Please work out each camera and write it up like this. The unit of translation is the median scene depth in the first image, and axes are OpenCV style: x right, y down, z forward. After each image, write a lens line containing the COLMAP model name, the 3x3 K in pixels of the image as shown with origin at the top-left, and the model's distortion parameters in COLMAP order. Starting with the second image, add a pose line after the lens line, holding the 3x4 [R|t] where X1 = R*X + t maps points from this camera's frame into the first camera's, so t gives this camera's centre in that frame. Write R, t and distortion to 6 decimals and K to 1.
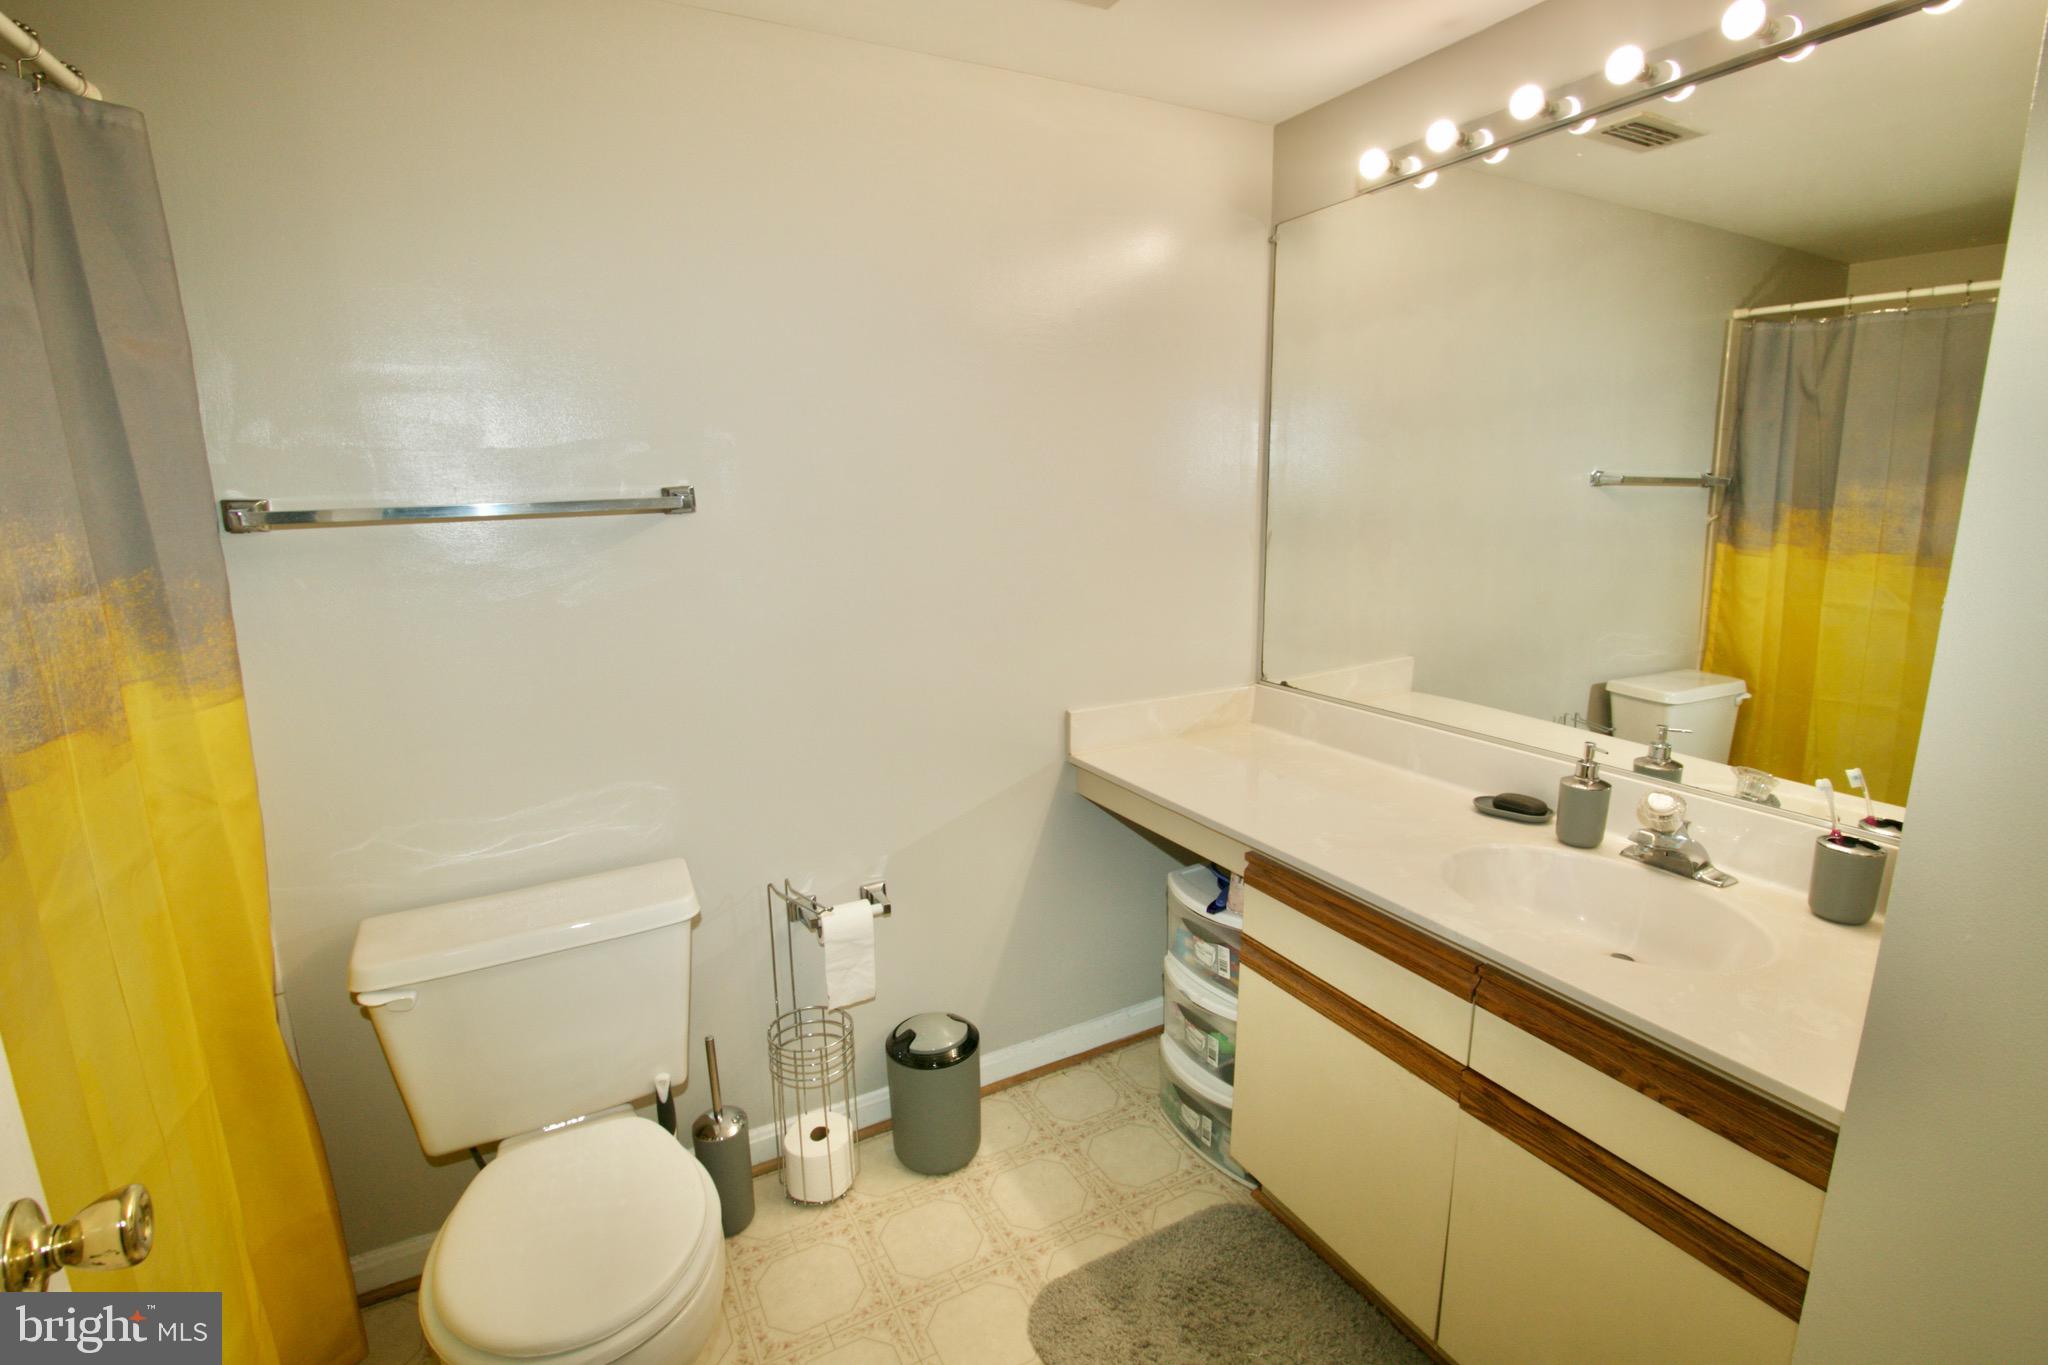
lens RADIAL K [[964.5, 0, 1016.6], [0, 964.5, 645.7], [0, 0, 1]] dist [0.004368, 0.001442]
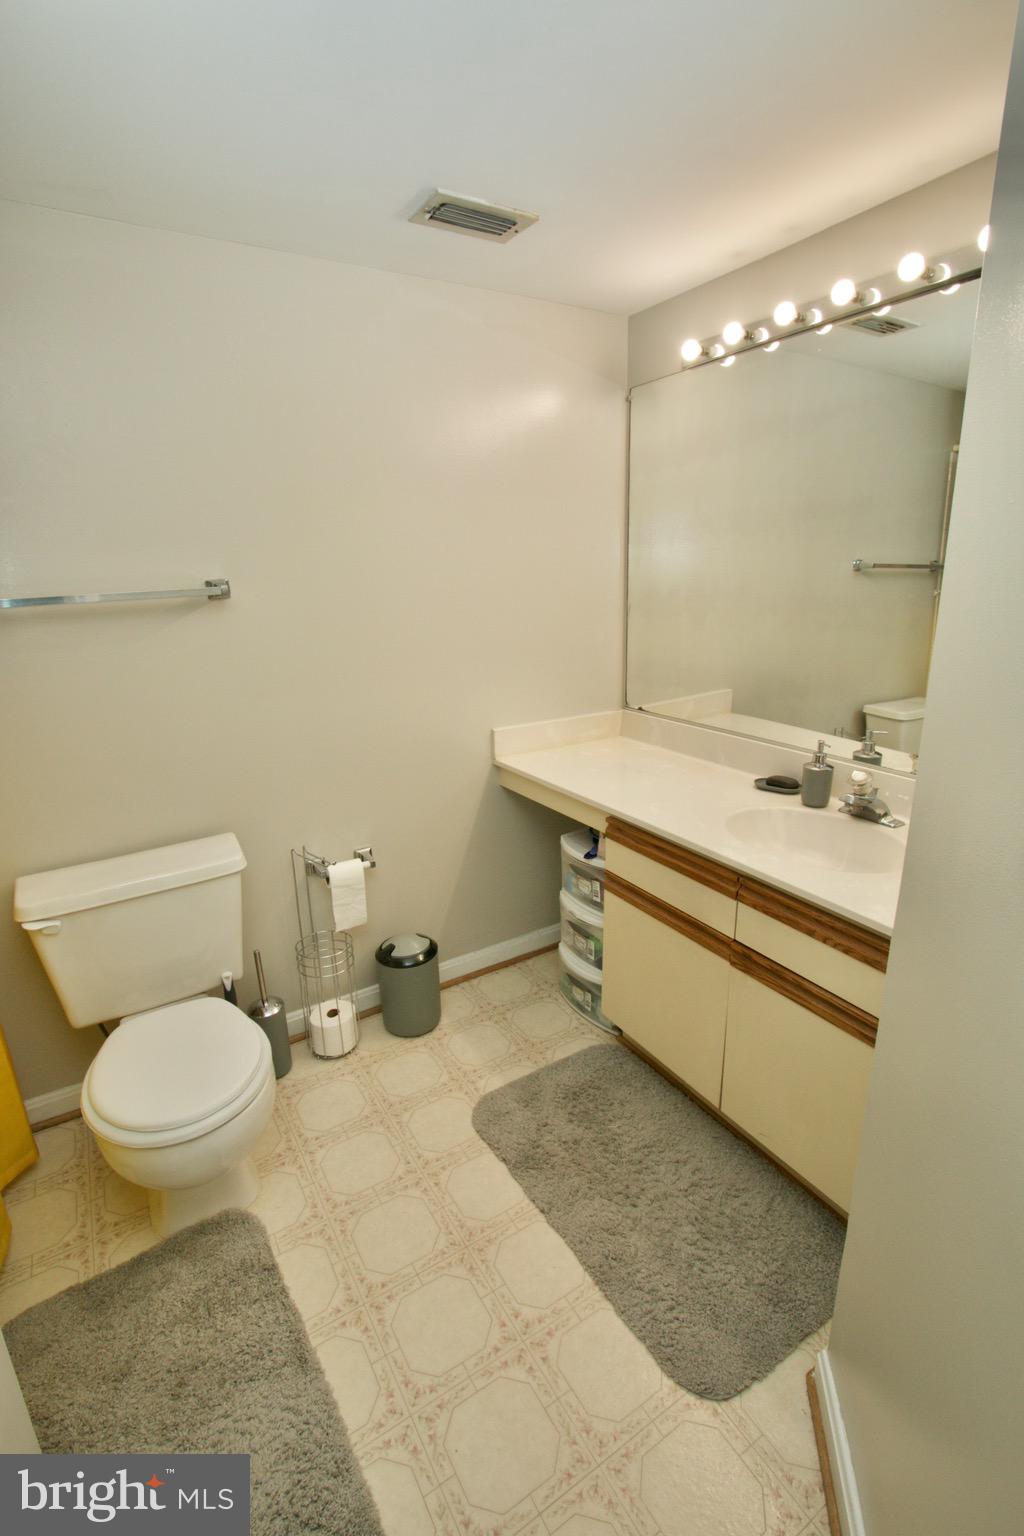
lens RADIAL K [[732.5, 0, 509.9], [0, 732.5, 749.8], [0, 0, 1]] dist [-0.001703, 0.000399]
pose [[0.998546, -0.022155, 0.049152, 0.026561], [0.018014, 0.996373, 0.083159, 0.006258], [-0.050816, -0.082153, 0.995323, -0.128374]]
